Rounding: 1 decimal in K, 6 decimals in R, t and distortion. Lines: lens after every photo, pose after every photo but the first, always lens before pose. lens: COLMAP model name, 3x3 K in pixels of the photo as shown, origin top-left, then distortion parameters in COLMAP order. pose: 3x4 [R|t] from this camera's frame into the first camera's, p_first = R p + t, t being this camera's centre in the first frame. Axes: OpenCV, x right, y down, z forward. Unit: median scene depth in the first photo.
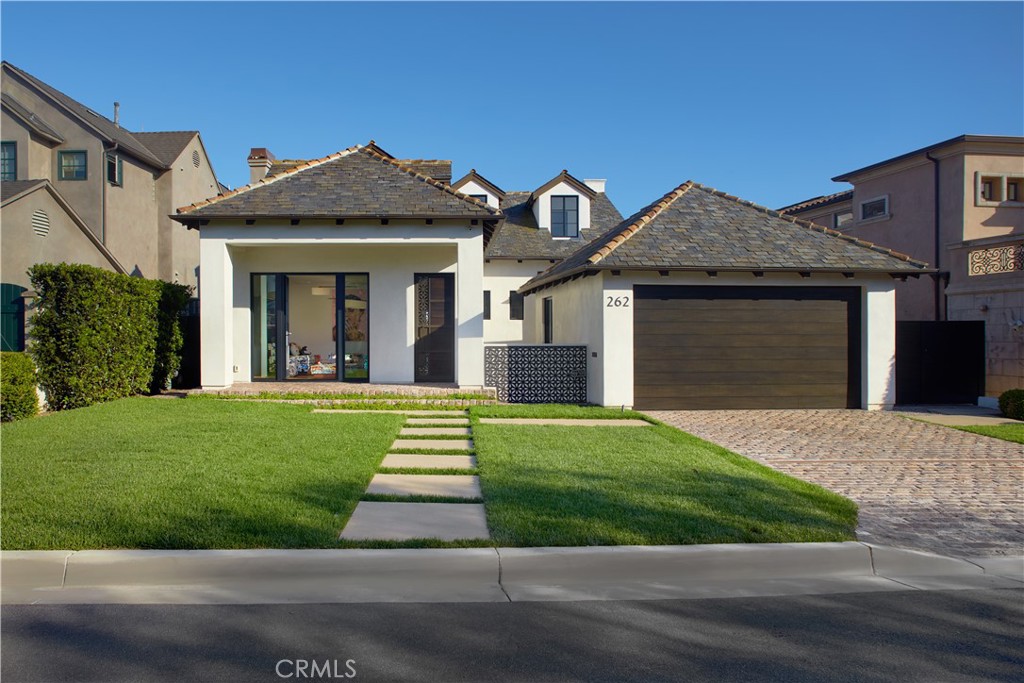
lens RADIAL K [[716.3, 0, 512.0], [0, 716.3, 341.5], [0, 0, 1]] dist [0.000228, 0.000287]
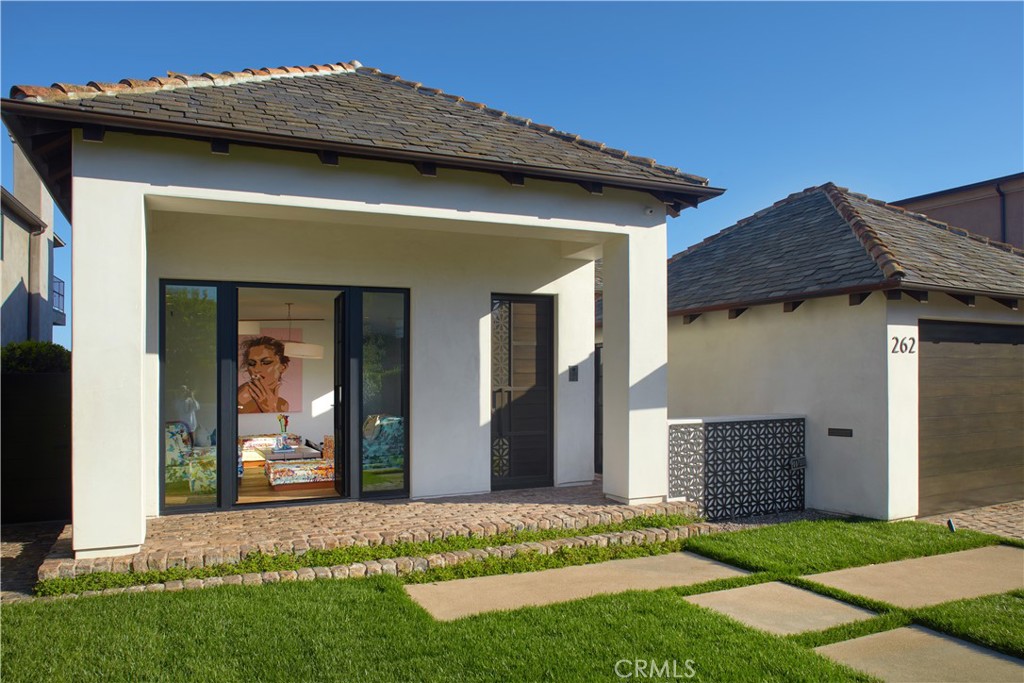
lens RADIAL K [[672.4, 0, 512.7], [0, 672.4, 373.7], [0, 0, 1]] dist [-0.025476, 0.000040]
pose [[0.925622, -0.006686, 0.378389, -0.344937], [0.018456, 0.999452, -0.027485, -0.020460], [-0.377998, 0.032425, 0.925238, 0.563353]]
